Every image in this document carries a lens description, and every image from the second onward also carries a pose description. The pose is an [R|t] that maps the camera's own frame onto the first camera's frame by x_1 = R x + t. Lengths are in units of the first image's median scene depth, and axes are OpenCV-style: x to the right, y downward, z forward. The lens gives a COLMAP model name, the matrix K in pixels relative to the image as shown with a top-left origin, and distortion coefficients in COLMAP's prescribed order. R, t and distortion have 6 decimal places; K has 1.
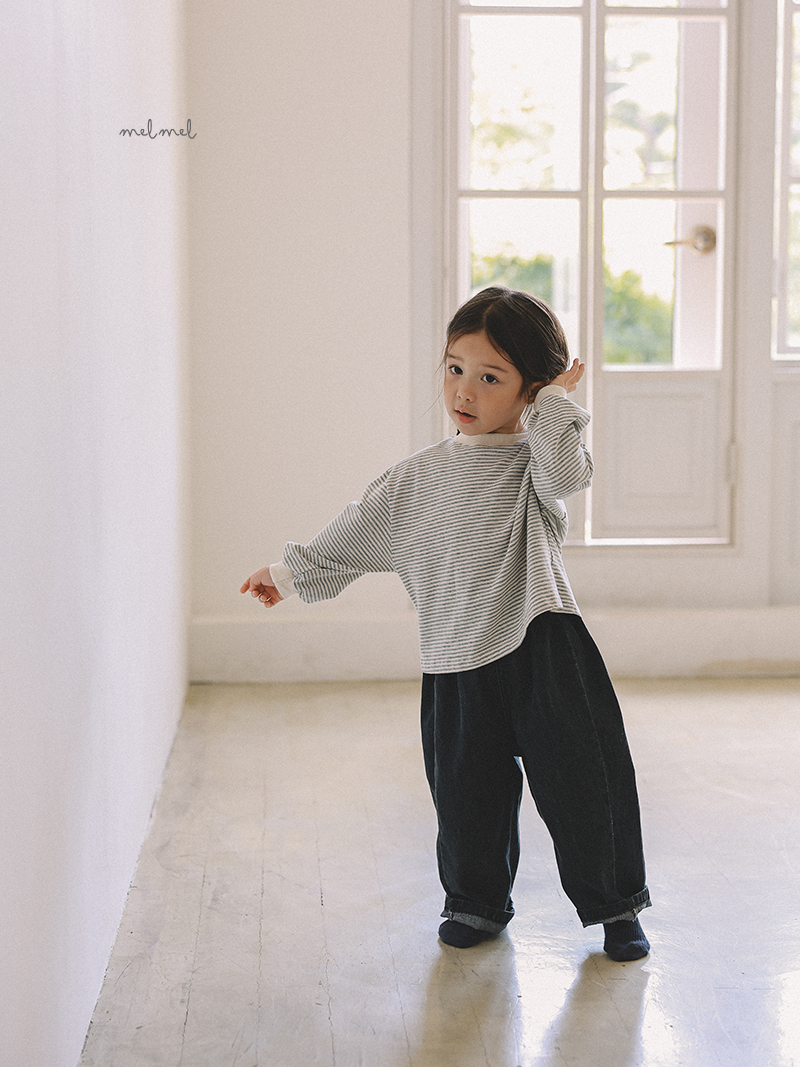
lens RADIAL K [[1779.2, 0, 405.5], [0, 1779.2, 535.5], [0, 0, 1]] dist [-0.040900, 0.000000]
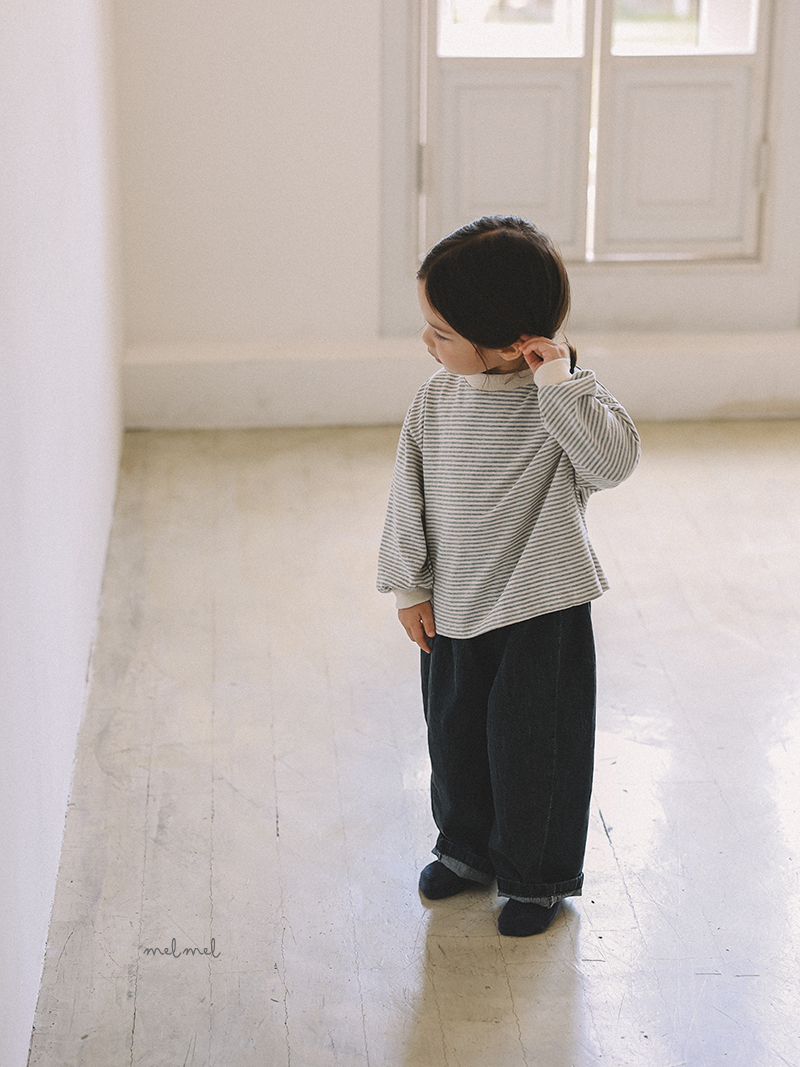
lens RADIAL K [[2100.9, 0, 394.5], [0, 2100.9, 530.2], [0, 0, 1]] dist [-0.077828, 0.000000]
pose [[0.999940, 0.006800, 0.008639, 0.002255], [-0.008763, 0.967492, 0.252752, -0.184475], [-0.006640, -0.252812, 0.967493, -0.005998]]
